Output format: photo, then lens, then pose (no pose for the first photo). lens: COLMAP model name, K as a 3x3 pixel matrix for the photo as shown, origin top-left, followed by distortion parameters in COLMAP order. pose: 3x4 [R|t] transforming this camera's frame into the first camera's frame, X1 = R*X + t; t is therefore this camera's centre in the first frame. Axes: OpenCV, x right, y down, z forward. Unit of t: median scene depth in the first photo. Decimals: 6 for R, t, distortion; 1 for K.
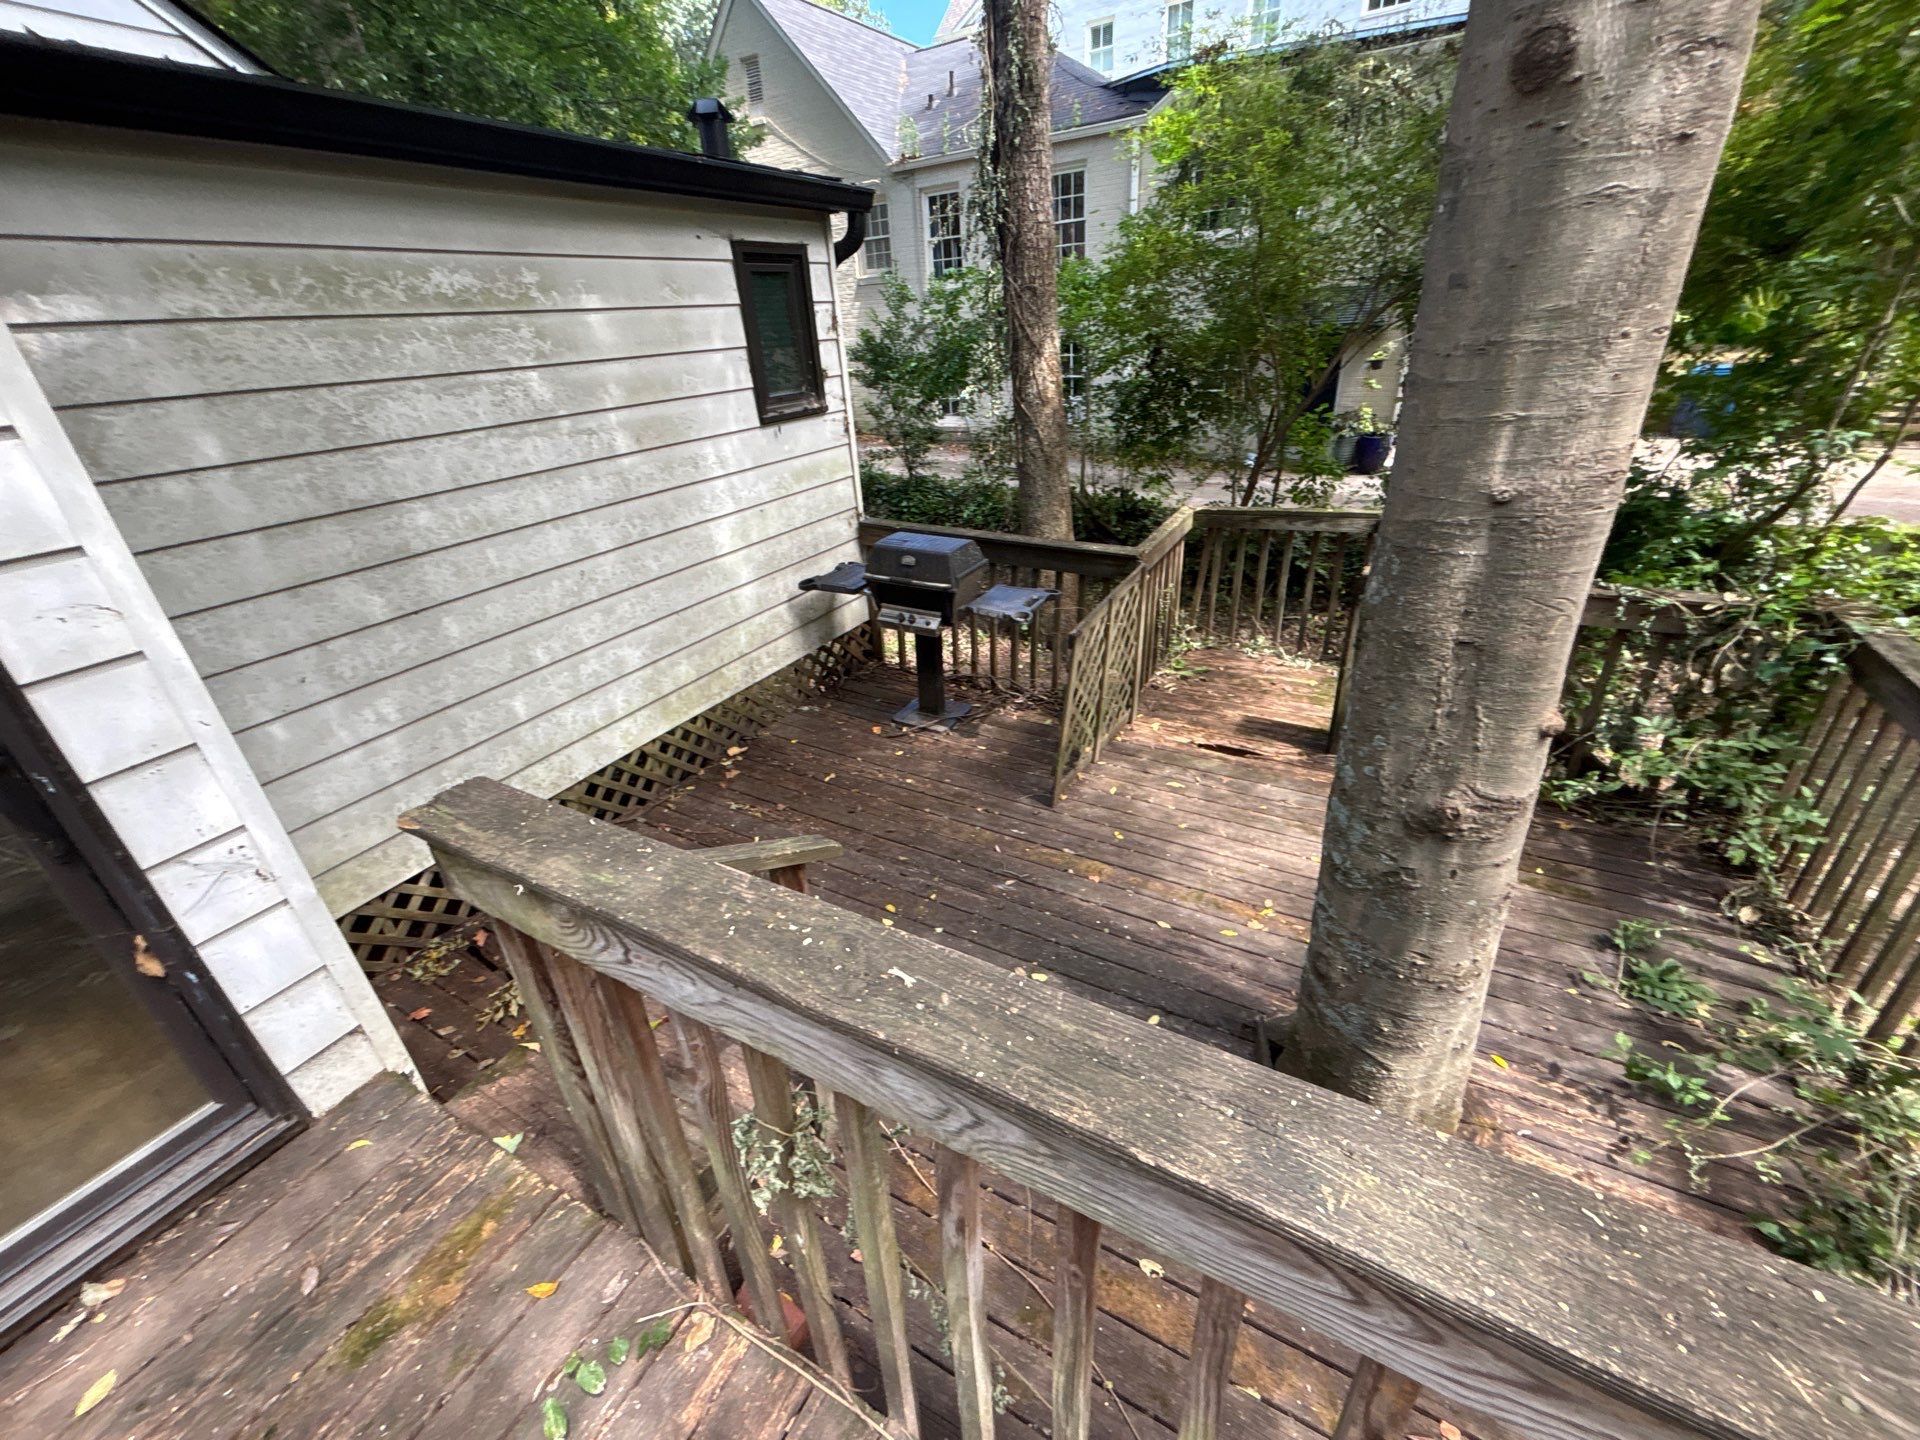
lens RADIAL K [[763.6, 0, 945.4], [0, 763.6, 720.2], [0, 0, 1]] dist [-0.003121, 0.000334]
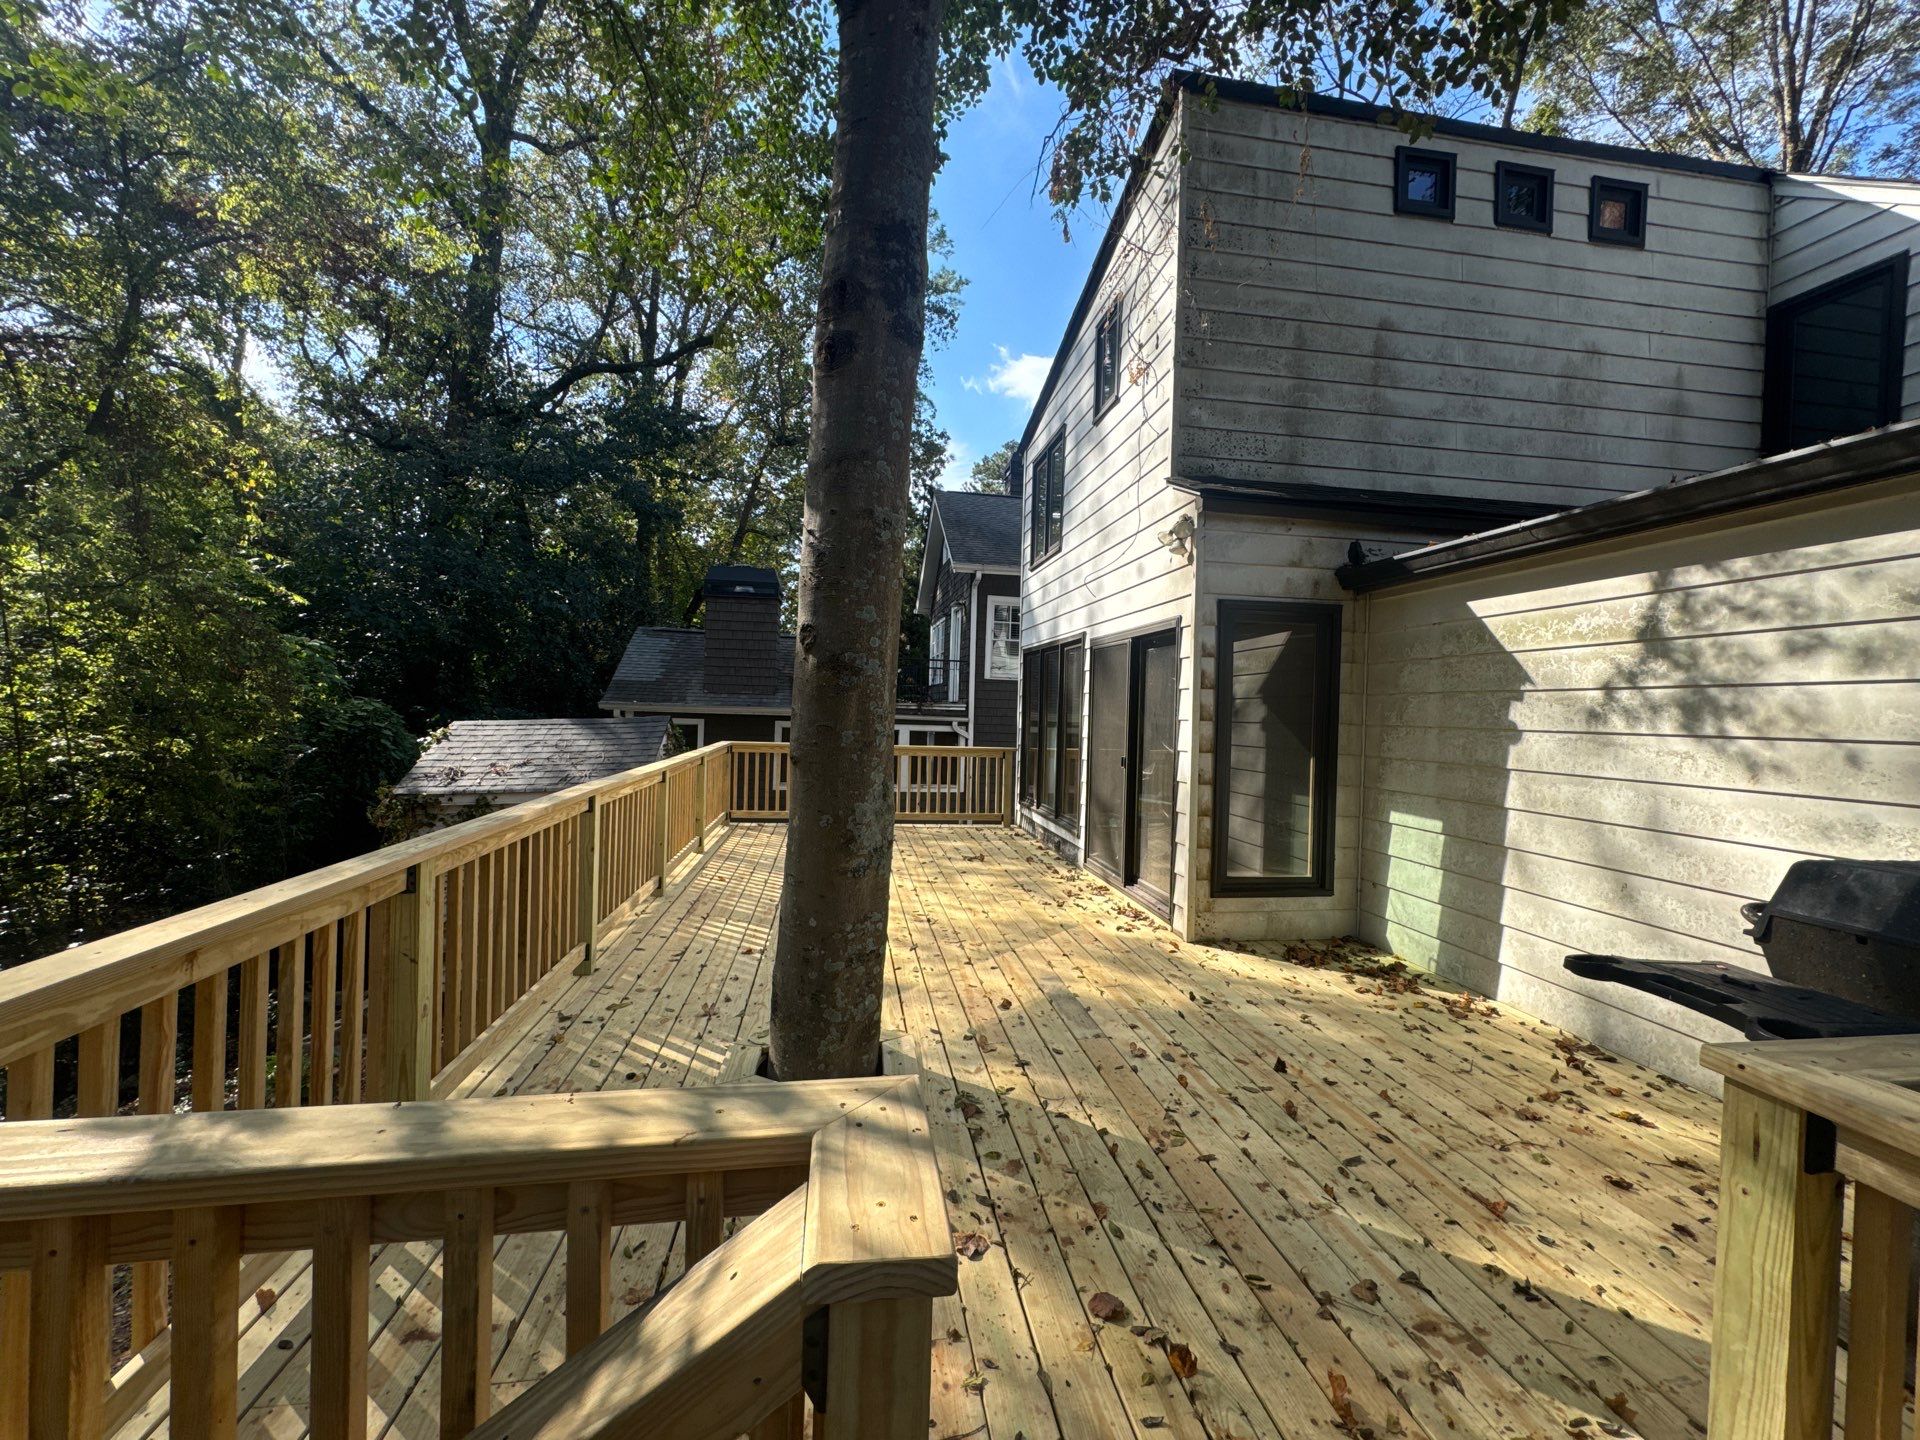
lens RADIAL K [[763.6, 0, 961.6], [0, 763.6, 715.4], [0, 0, 1]] dist [-0.003121, 0.000334]
pose [[-0.773205, 0.043079, -0.632691, 0.616926], [-0.275344, 0.875936, 0.396135, -0.435296], [0.571262, 0.480501, -0.665416, 0.874738]]
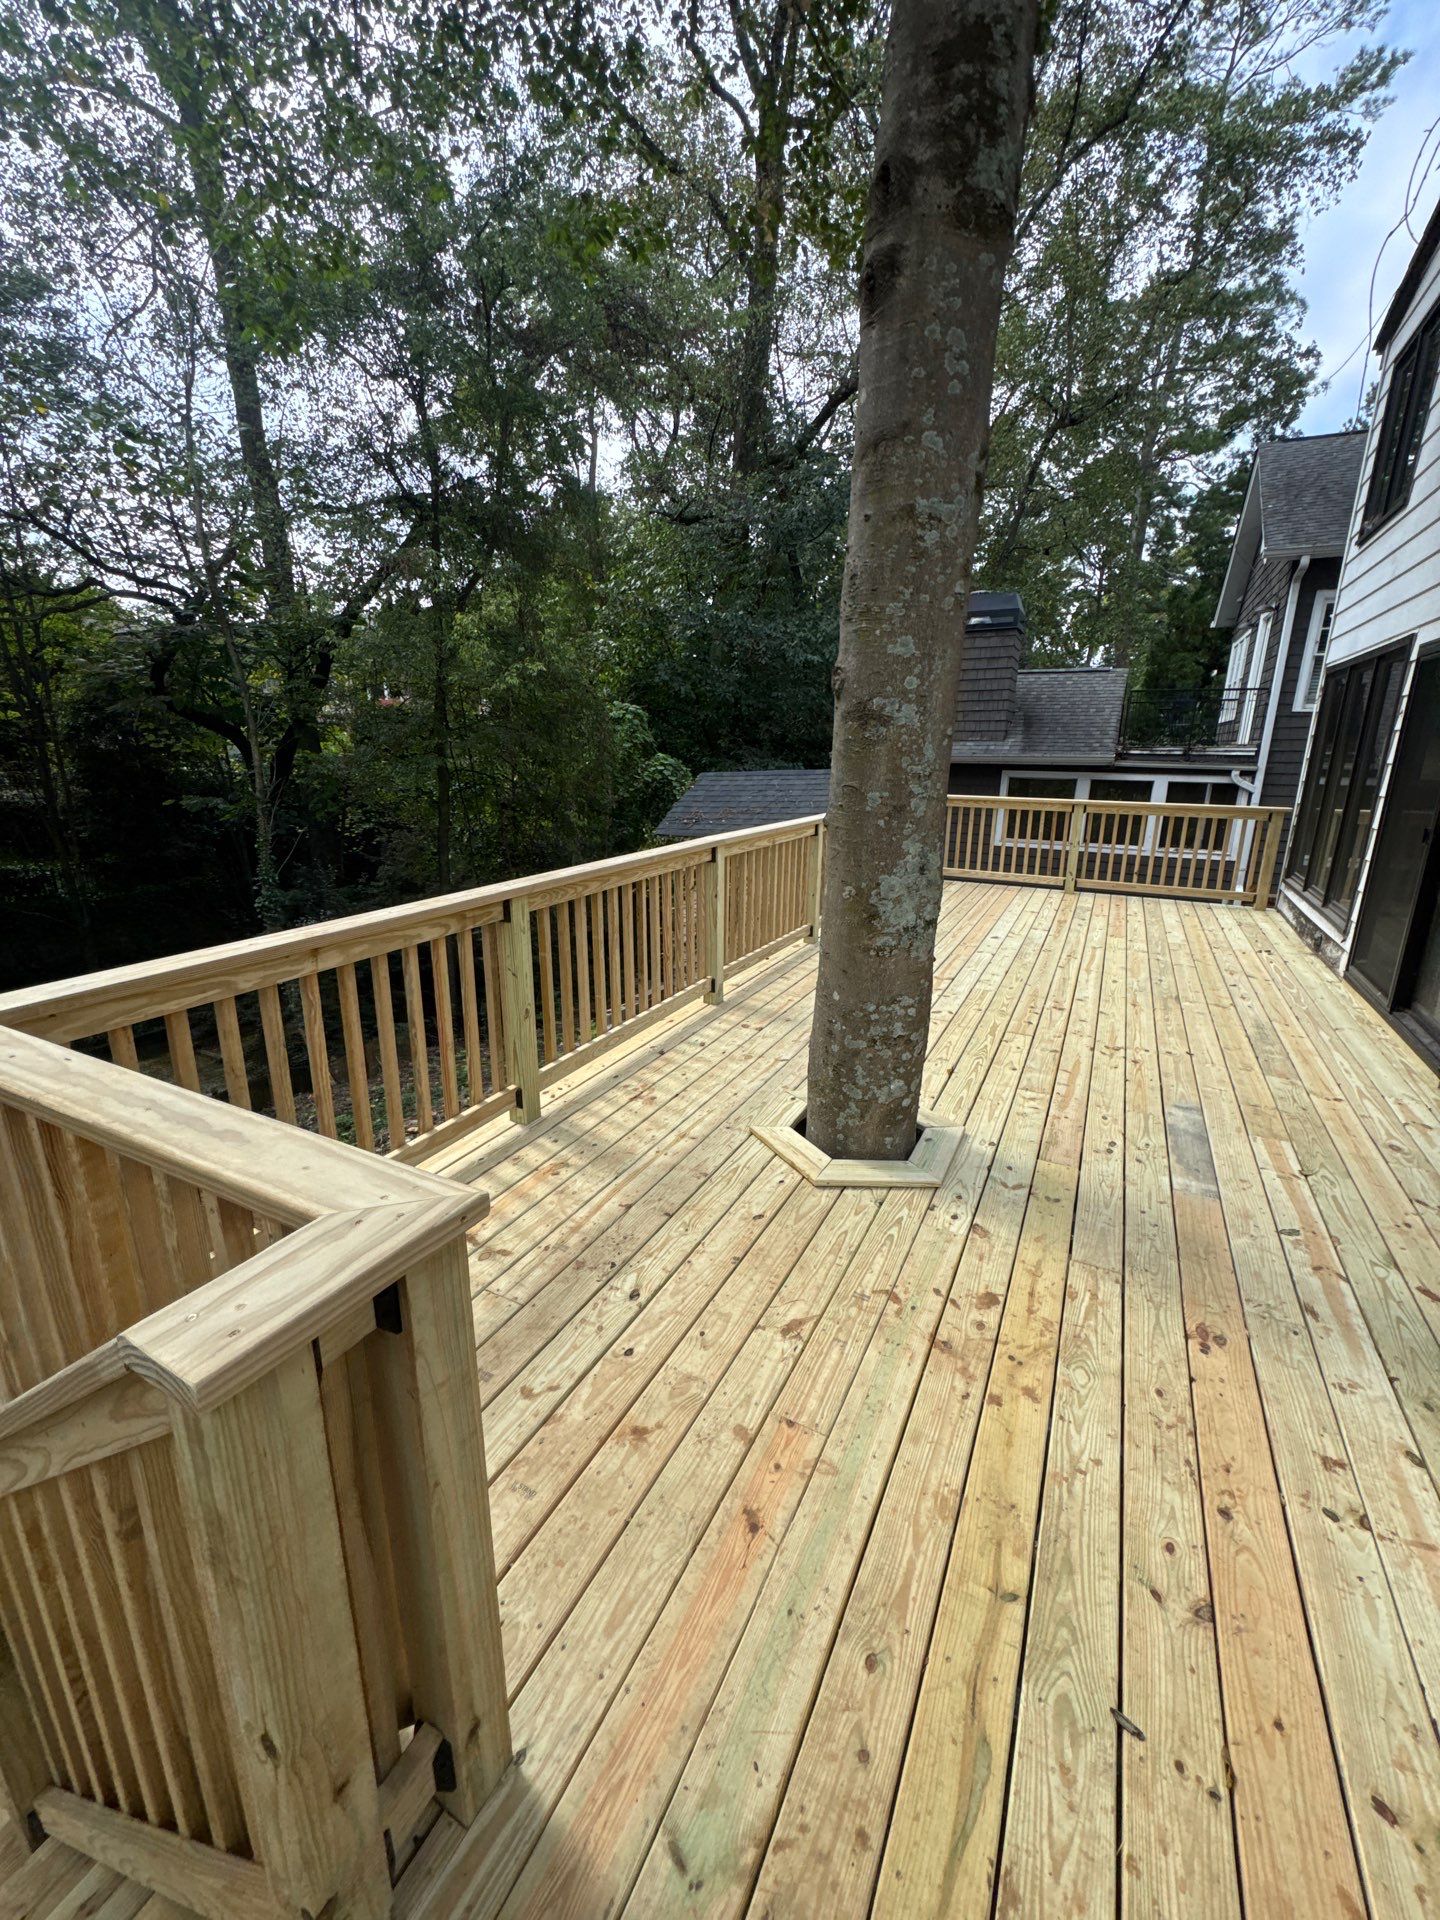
lens RADIAL K [[763.6, 0, 721.9], [0, 763.6, 956.8], [0, 0, 1]] dist [-0.003121, 0.000334]
pose [[-0.997200, 0.063431, -0.039604, 0.425782], [0.019507, 0.731926, 0.681105, -0.436287], [0.072191, 0.678426, -0.731114, 0.880236]]
